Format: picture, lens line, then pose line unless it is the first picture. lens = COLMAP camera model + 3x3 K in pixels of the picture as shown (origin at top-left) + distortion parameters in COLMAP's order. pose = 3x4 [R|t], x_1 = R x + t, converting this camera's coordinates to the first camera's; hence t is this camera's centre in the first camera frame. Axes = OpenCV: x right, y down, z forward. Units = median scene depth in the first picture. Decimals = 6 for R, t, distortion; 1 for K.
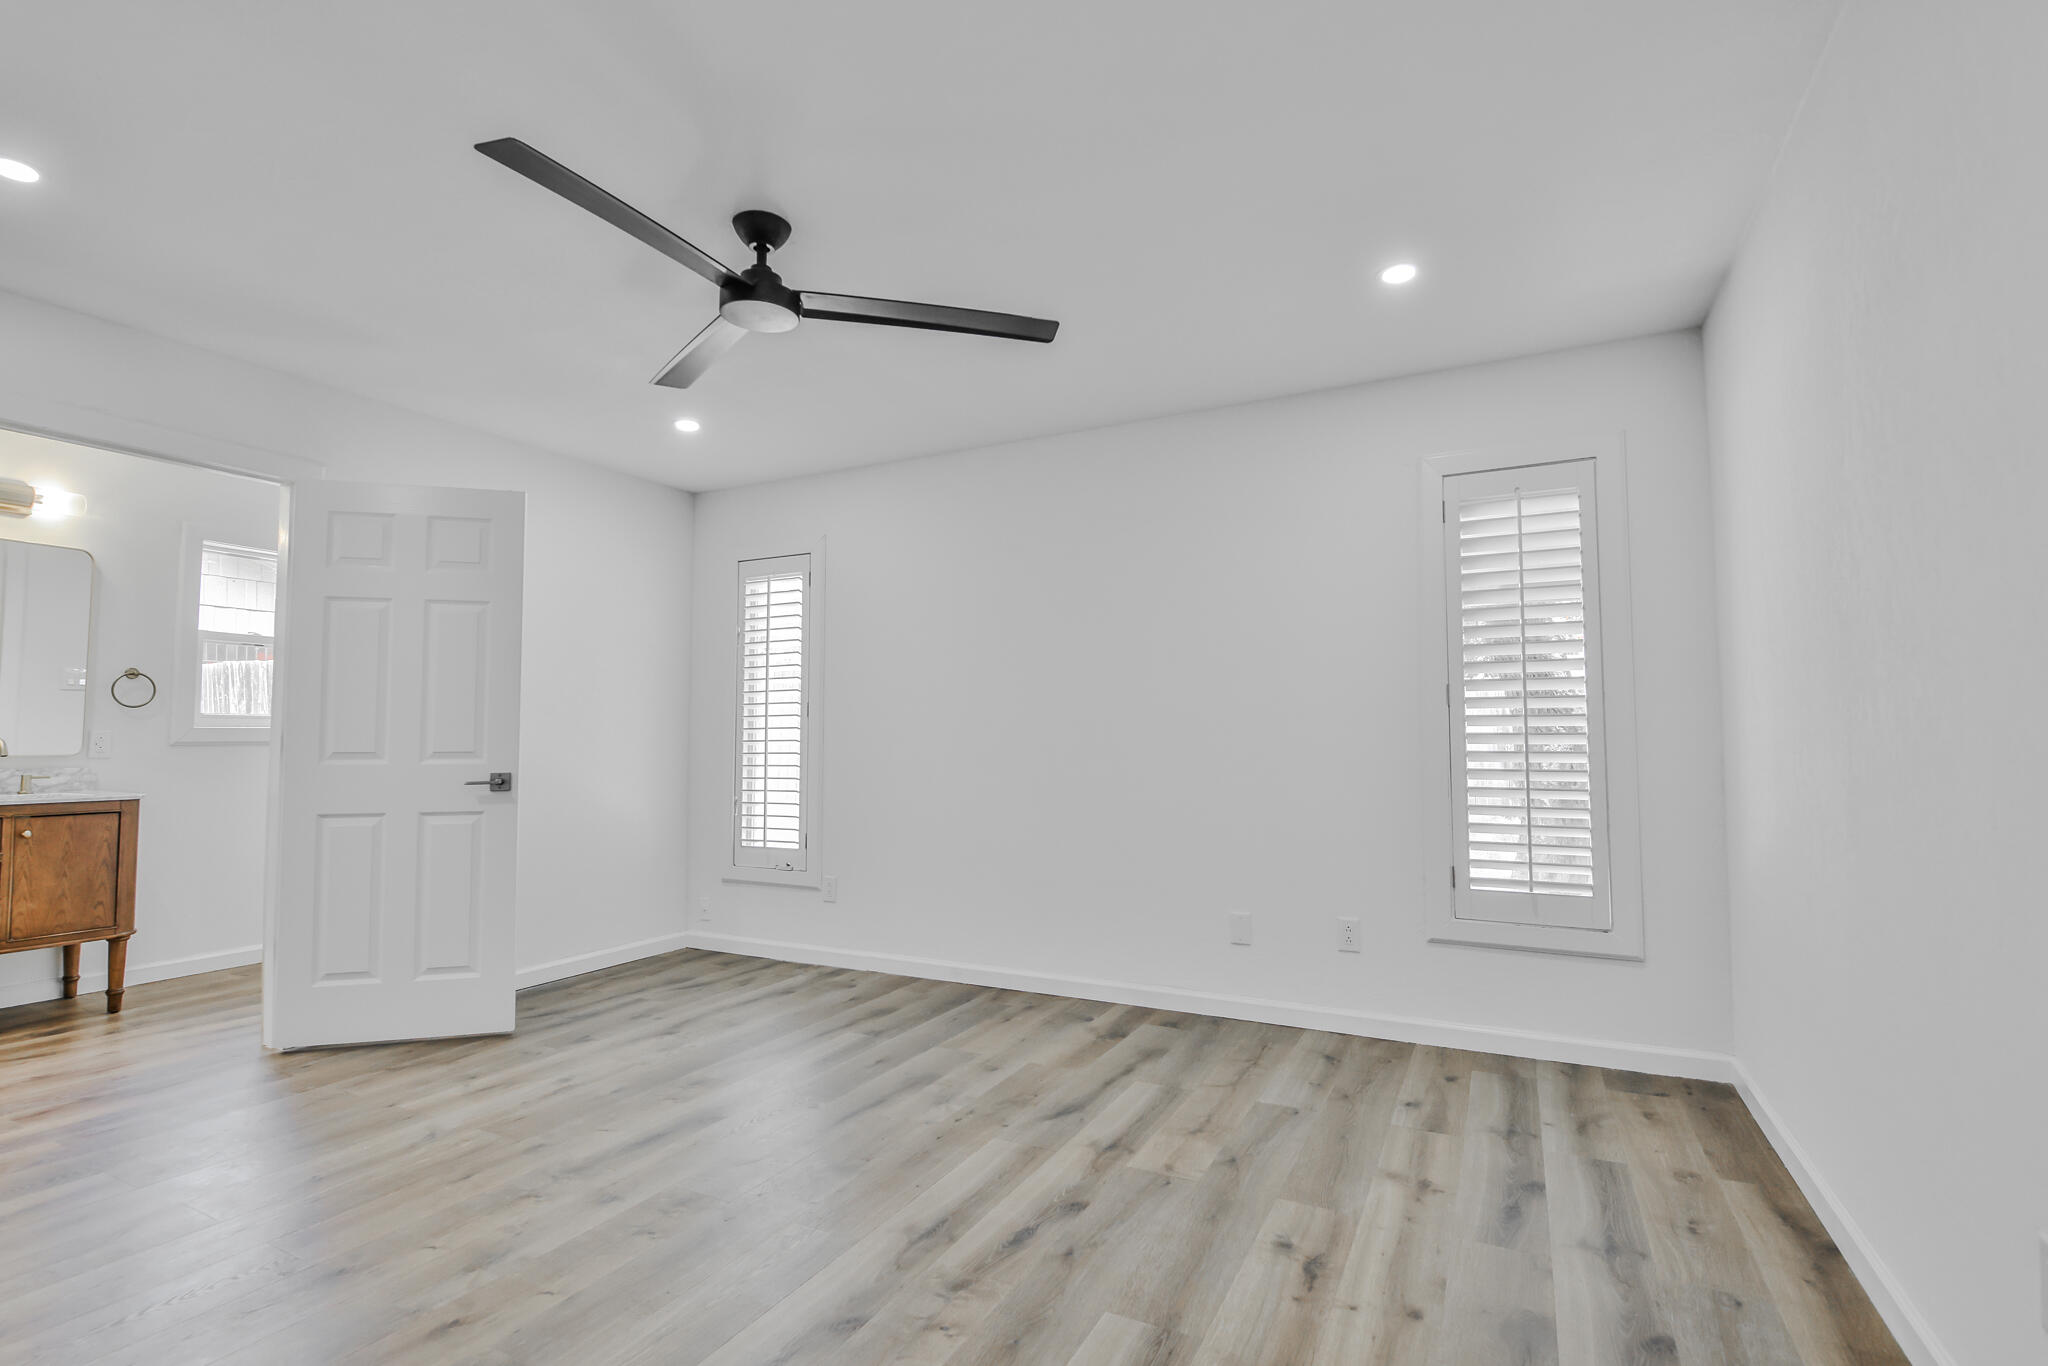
lens RADIAL K [[943.8, 0, 1050.1], [0, 943.8, 674.0], [0, 0, 1]] dist [-0.001564, -0.010852]
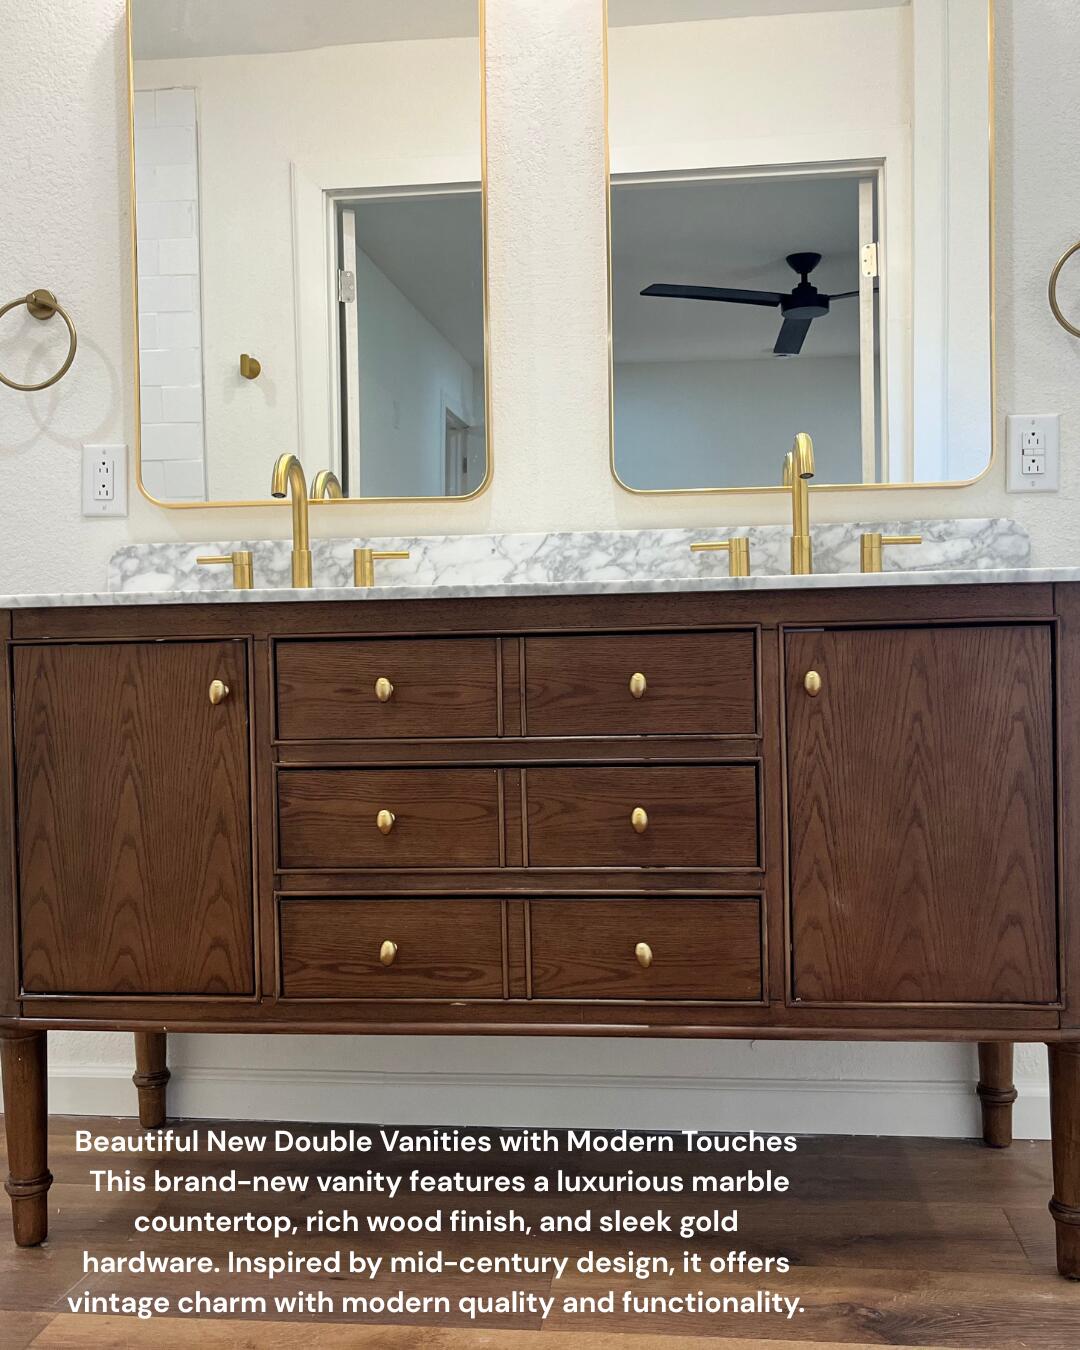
lens RADIAL K [[1383.0, 0, 532.2], [0, 1383.0, 661.6], [0, 0, 1]] dist [0.115817, -0.329900]
pose [[0.331759, 0.011923, -0.943289, -0.672580], [0.082741, 0.995699, 0.041686, 0.135839], [0.939729, -0.091878, 0.329346, 0.740201]]
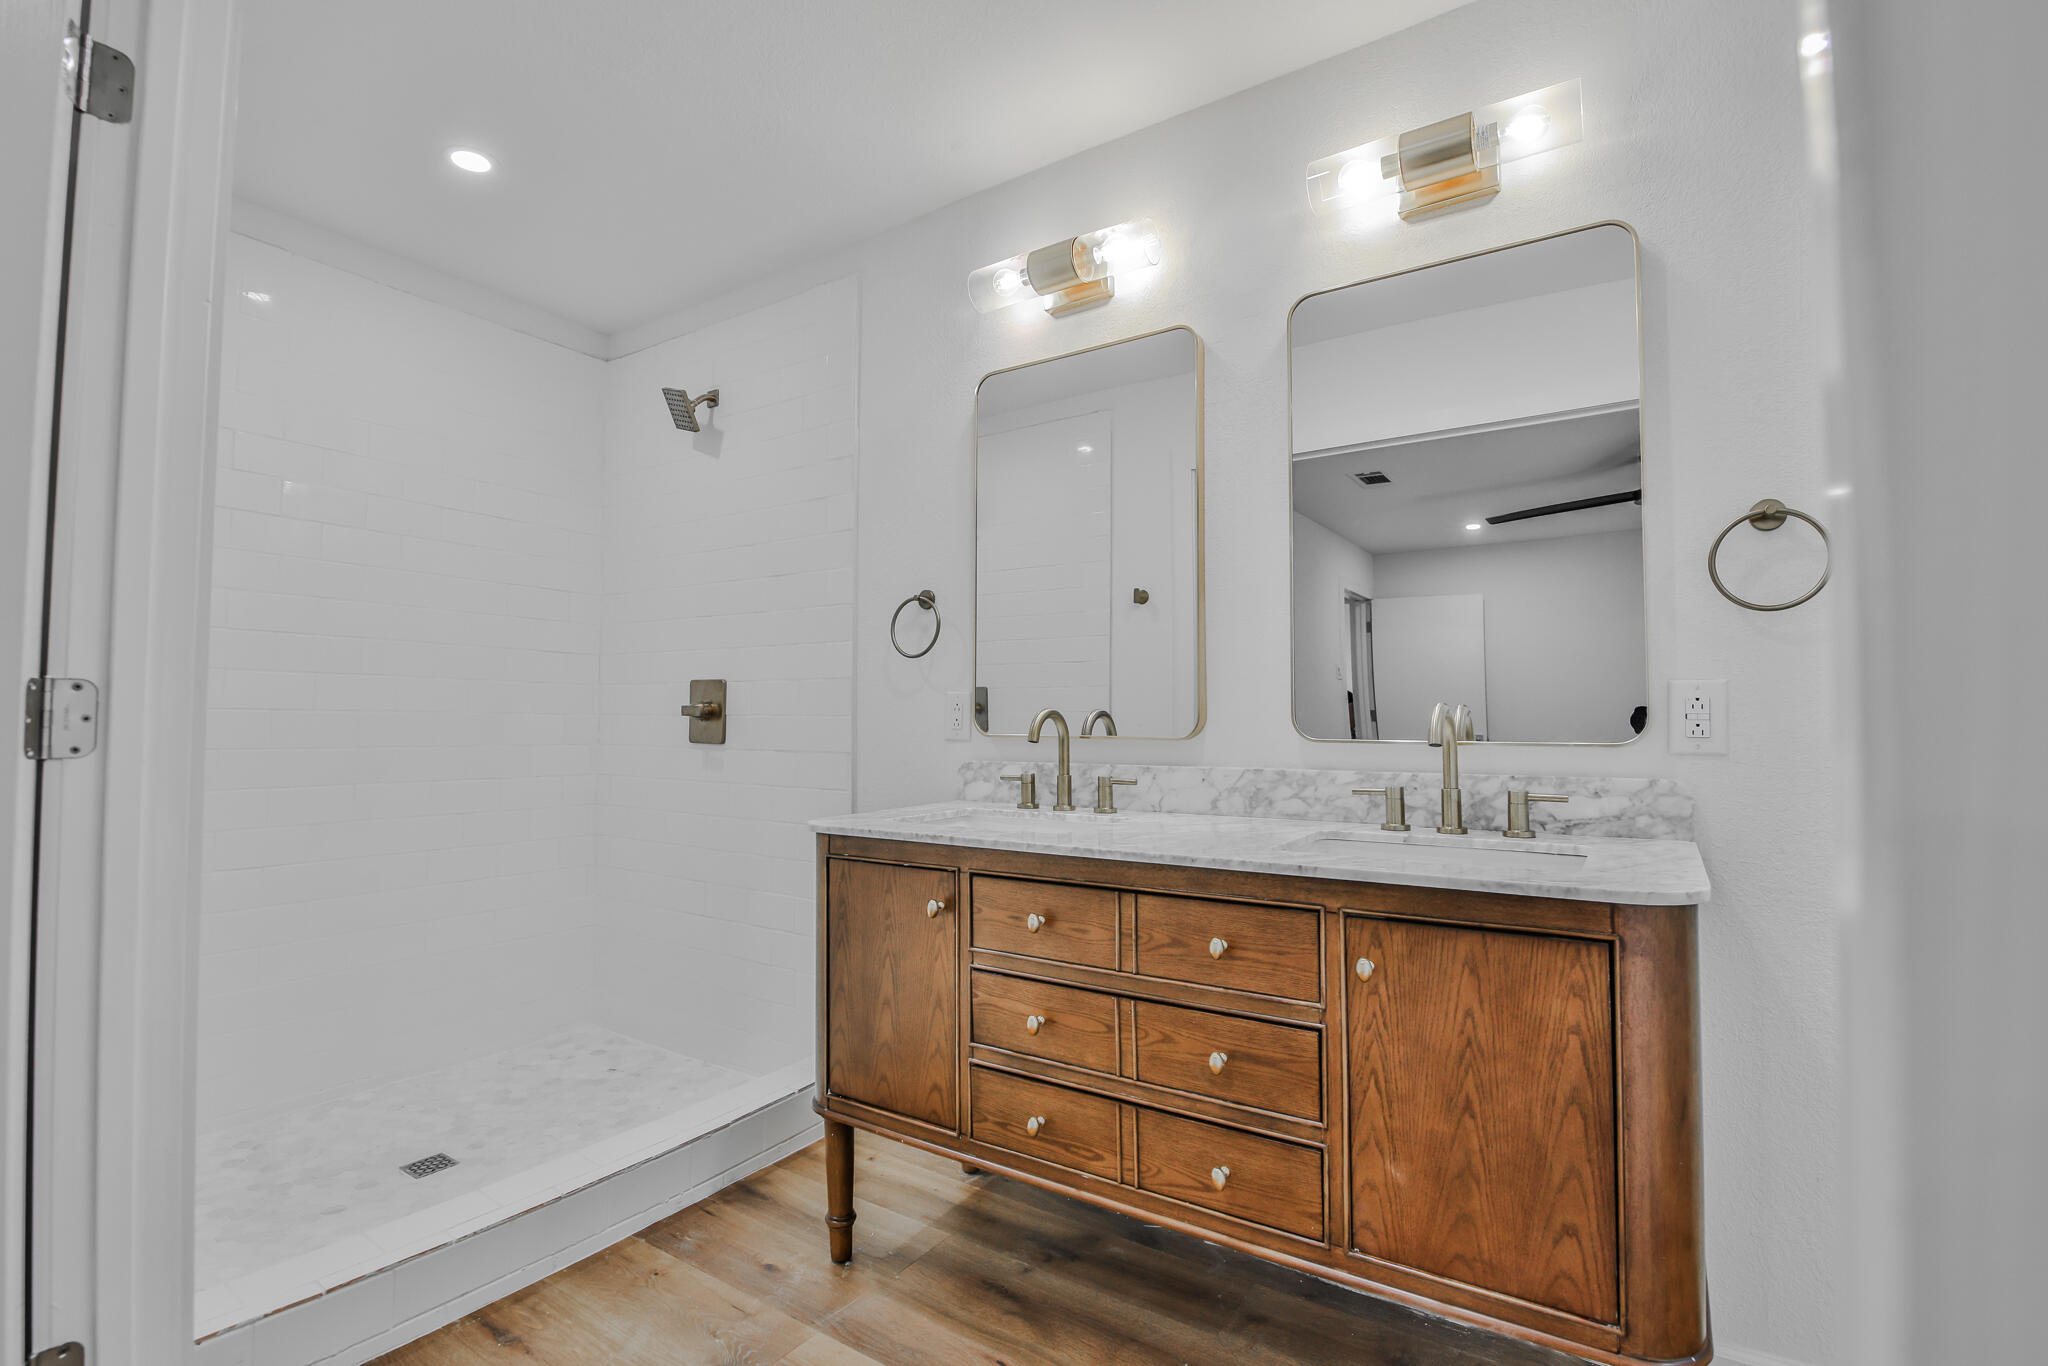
lens RADIAL K [[948.6, 0, 1024.0], [0, 948.6, 683.0], [0, 0, 1]] dist [-0.008394, -0.005156]
pose [[-0.135460, -0.035194, -0.990158, -0.712299], [0.069469, 0.996572, -0.044926, 0.070044], [0.988344, -0.074871, -0.132550, 0.914153]]
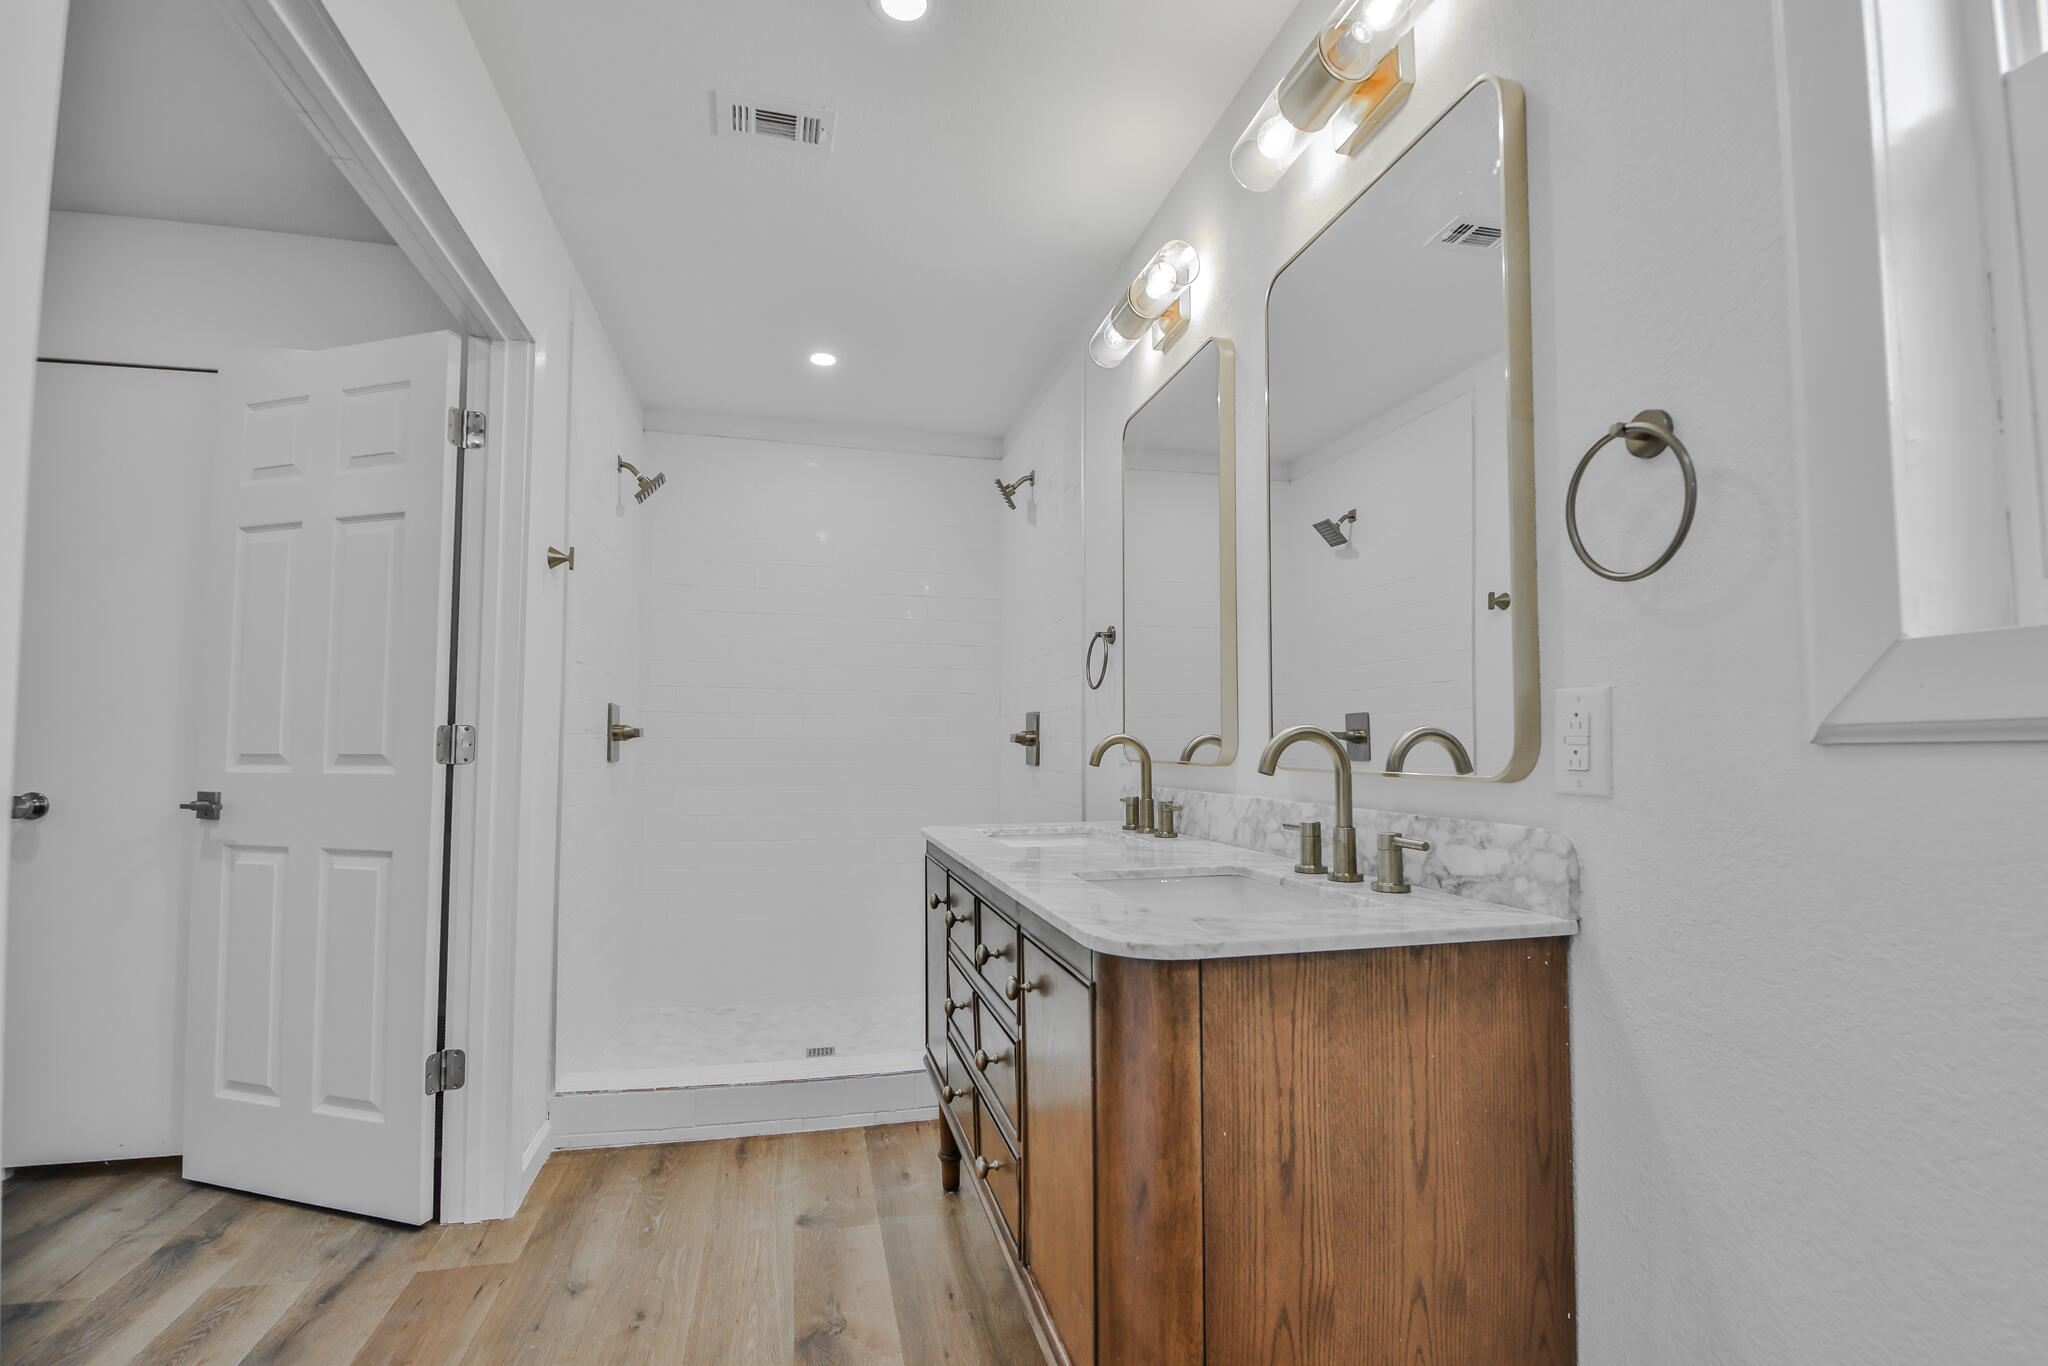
lens RADIAL K [[938.3, 0, 1022.7], [0, 938.3, 703.0], [0, 0, 1]] dist [-0.000012, -0.000067]
pose [[-0.771455, -0.026888, -0.635715, -0.857131], [0.046116, 0.994116, -0.098009, 0.096868], [0.634610, -0.104927, -0.765677, 1.280183]]
